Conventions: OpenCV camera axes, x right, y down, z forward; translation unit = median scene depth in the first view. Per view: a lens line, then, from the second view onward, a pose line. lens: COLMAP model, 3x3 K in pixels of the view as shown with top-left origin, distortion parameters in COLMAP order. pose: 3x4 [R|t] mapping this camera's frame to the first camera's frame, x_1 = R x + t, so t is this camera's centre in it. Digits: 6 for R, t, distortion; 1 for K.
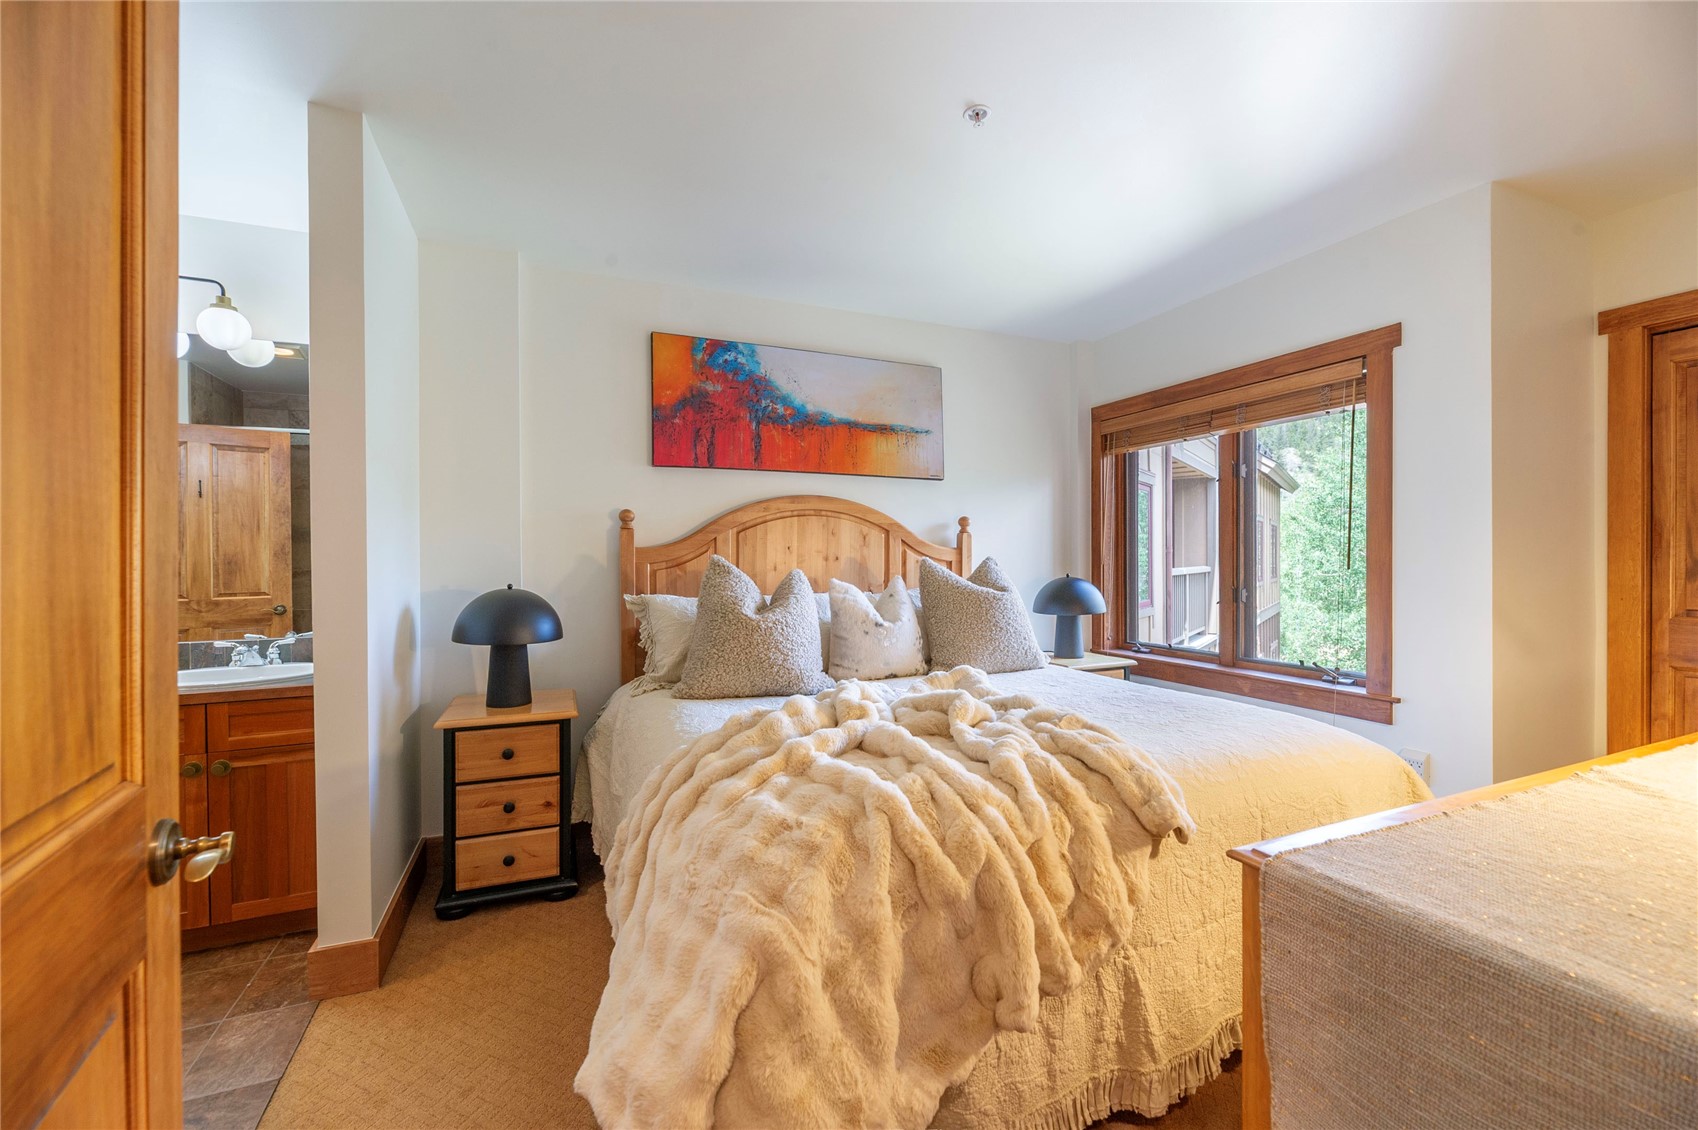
lens RADIAL K [[689.9, 0, 844.8], [0, 689.9, 559.3], [0, 0, 1]] dist [-0.000743, 0.000226]
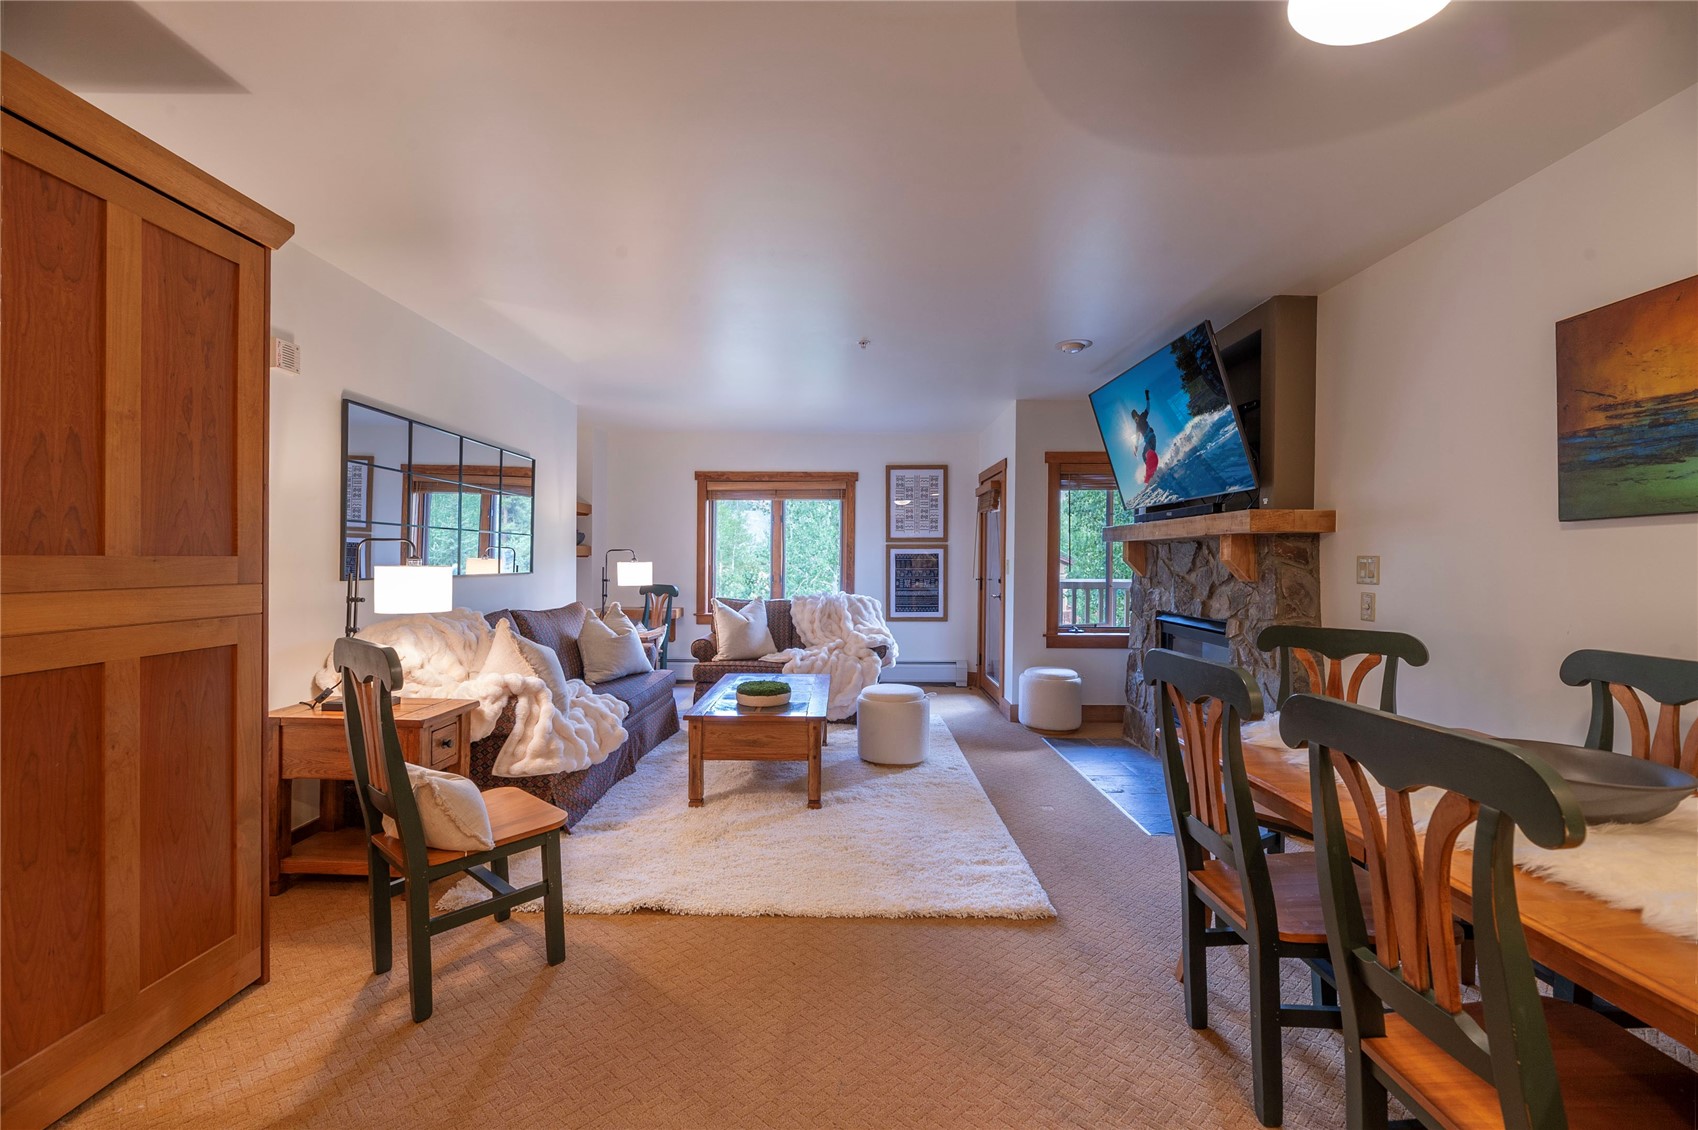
lens RADIAL K [[682.8, 0, 836.4], [0, 682.8, 562.6], [0, 0, 1]] dist [-0.002609, -0.000145]
pose [[0.420417, 0.004311, 0.907321, -1.197549], [-0.004645, 0.999986, -0.002599, 0.006692], [-0.907319, -0.003122, 0.420431, -0.016205]]
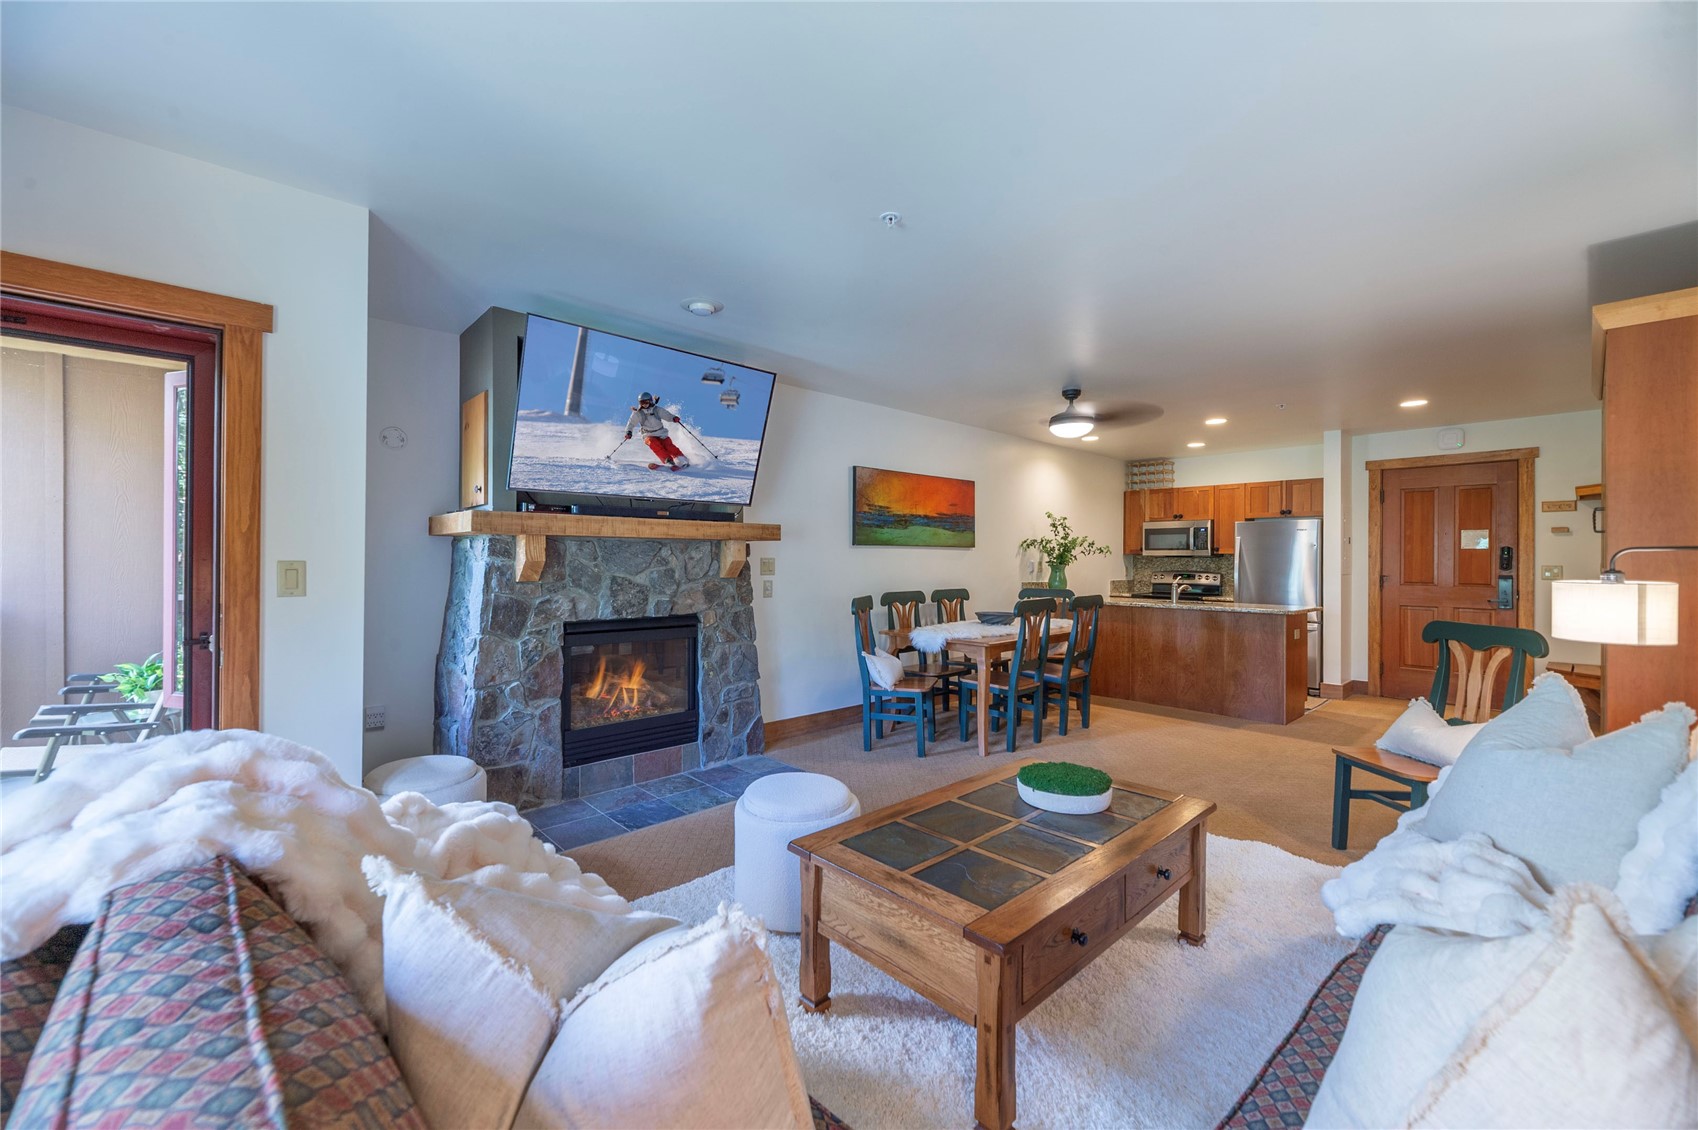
lens RADIAL K [[689.9, 0, 844.8], [0, 689.9, 559.3], [0, 0, 1]] dist [-0.000743, 0.000226]
pose [[-0.942095, 0.002826, -0.335334, 0.137419], [0.001261, 0.999987, 0.004884, -0.009966], [0.335343, 0.004179, -0.942087, 1.085909]]
